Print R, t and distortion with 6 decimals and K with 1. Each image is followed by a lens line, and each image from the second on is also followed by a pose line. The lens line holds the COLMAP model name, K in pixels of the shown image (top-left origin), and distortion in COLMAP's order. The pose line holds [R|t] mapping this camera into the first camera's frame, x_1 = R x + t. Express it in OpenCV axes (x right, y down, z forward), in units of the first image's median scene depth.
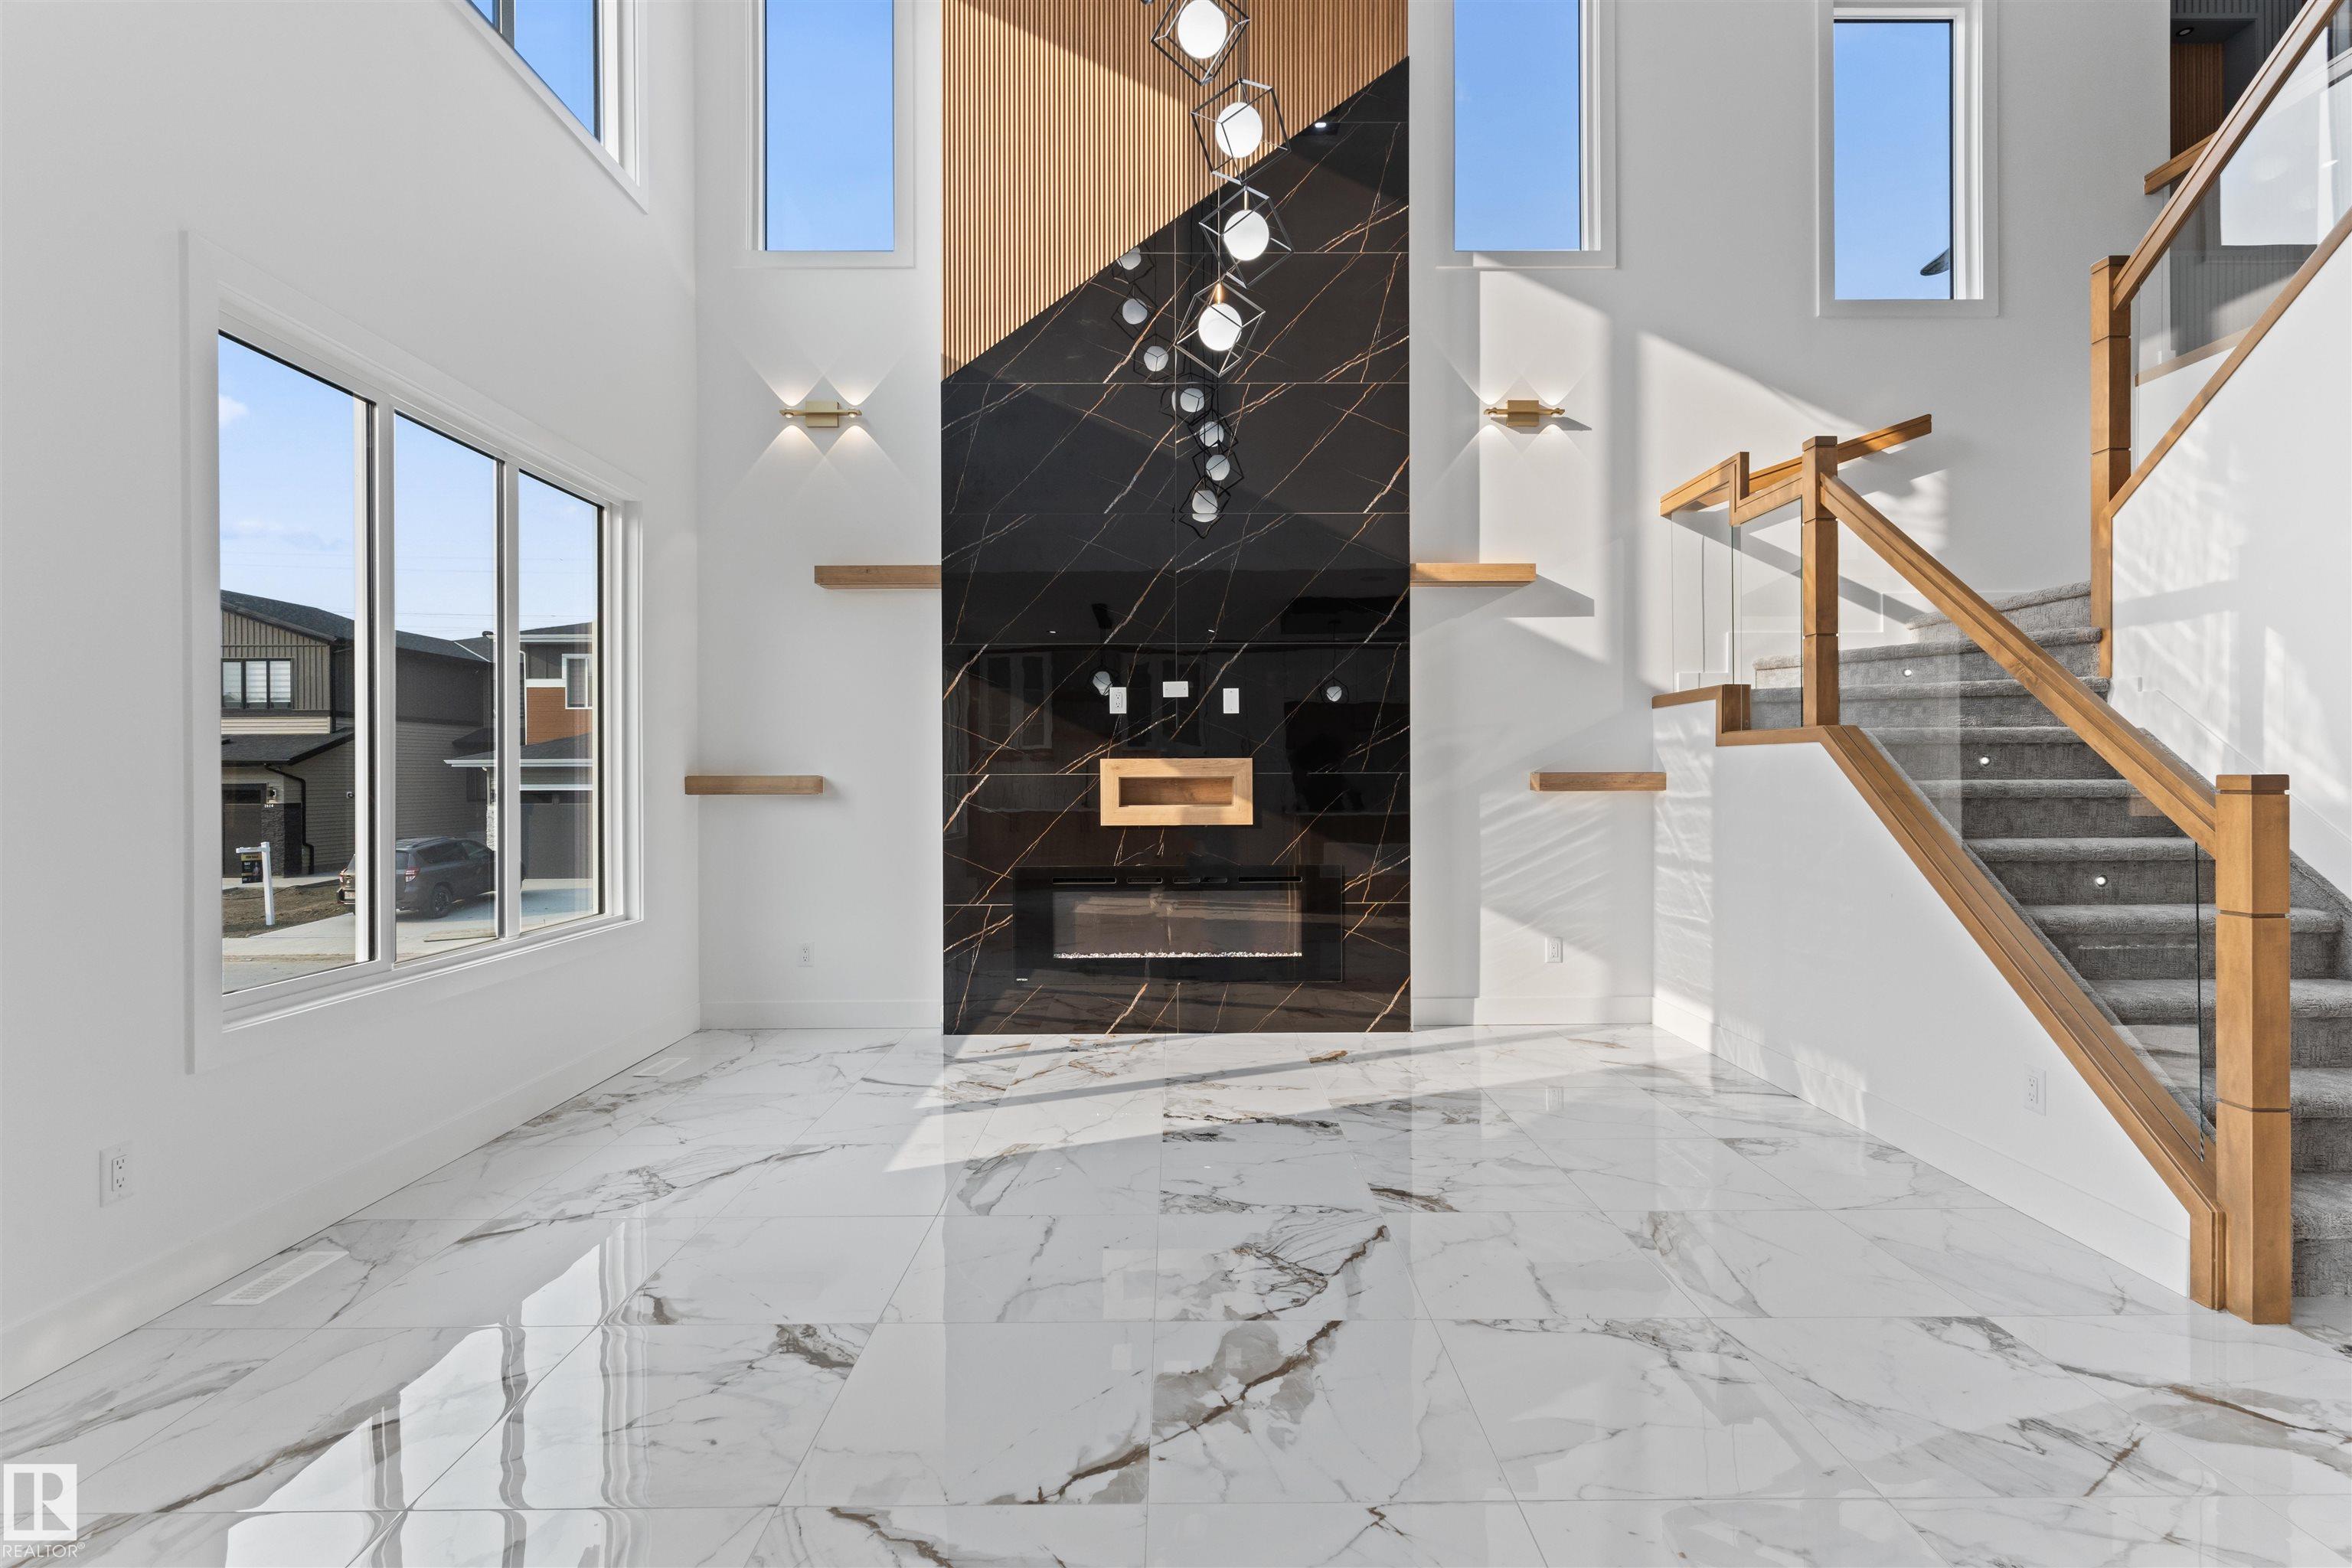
lens RADIAL K [[1121.5, 0, 1197.6], [0, 1121.5, 778.2], [0, 0, 1]] dist [0.000757, 0.001493]
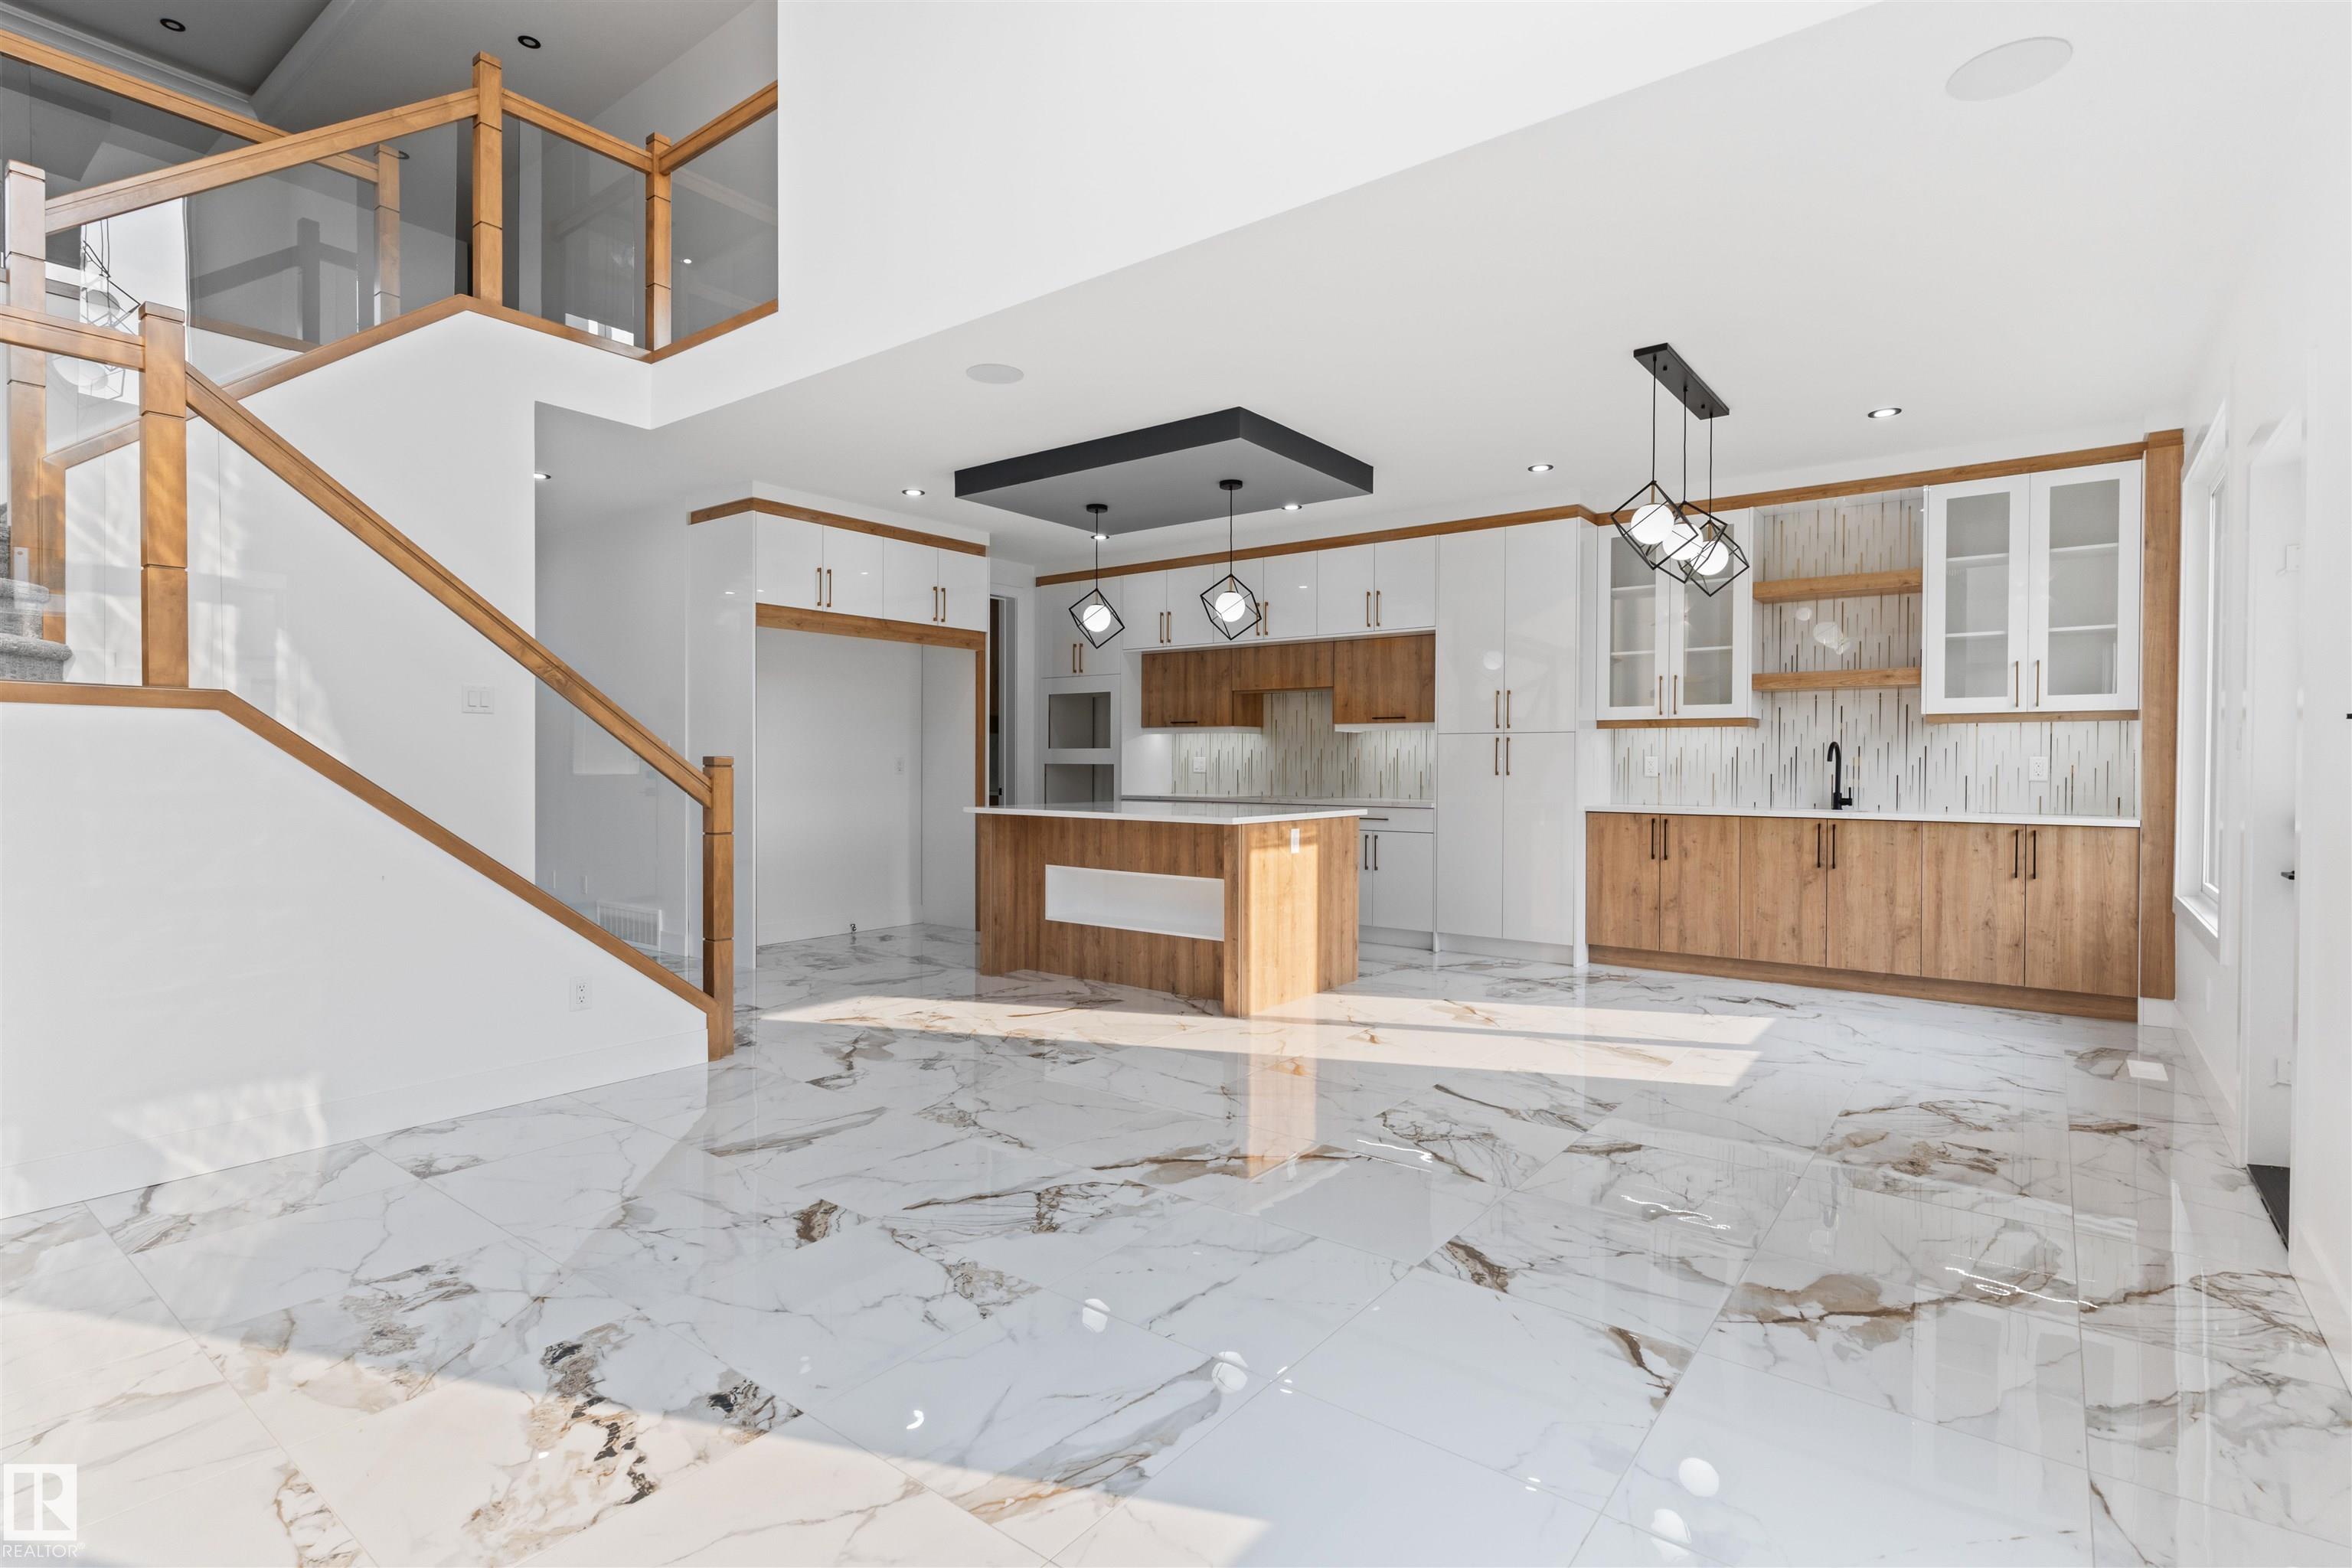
lens RADIAL K [[1121.5, 0, 1197.2], [0, 1121.5, 778.4], [0, 0, 1]] dist [0.000757, 0.001493]
pose [[-0.789962, -0.008218, 0.613101, -0.670238], [-0.000783, 0.999923, 0.012394, 0.012212], [-0.613155, 0.009310, -0.789908, 1.710251]]
